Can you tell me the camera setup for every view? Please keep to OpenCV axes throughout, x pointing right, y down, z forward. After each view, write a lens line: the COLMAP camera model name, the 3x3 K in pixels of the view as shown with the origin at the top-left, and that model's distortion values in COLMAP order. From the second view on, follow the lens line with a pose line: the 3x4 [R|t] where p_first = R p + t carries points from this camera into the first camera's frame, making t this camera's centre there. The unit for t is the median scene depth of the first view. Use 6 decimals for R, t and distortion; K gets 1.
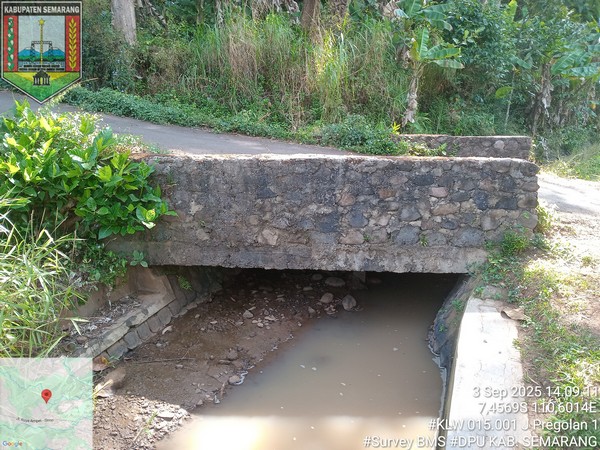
lens RADIAL K [[445.1, 0, 300.0], [0, 445.1, 225.0], [0, 0, 1]] dist [0.071188, -0.120789]
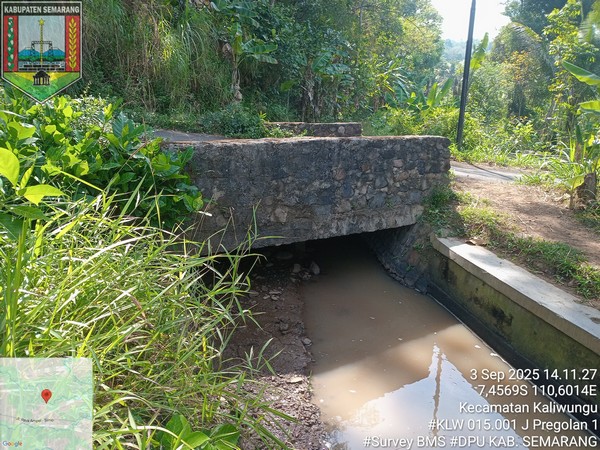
lens RADIAL K [[445.1, 0, 300.0], [0, 445.1, 225.0], [0, 0, 1]] dist [0.071188, -0.120789]
pose [[0.845464, -0.132525, 0.517328, -0.601086], [0.123469, 0.990981, 0.052078, 0.000343], [-0.519564, 0.019844, 0.854201, 0.055689]]
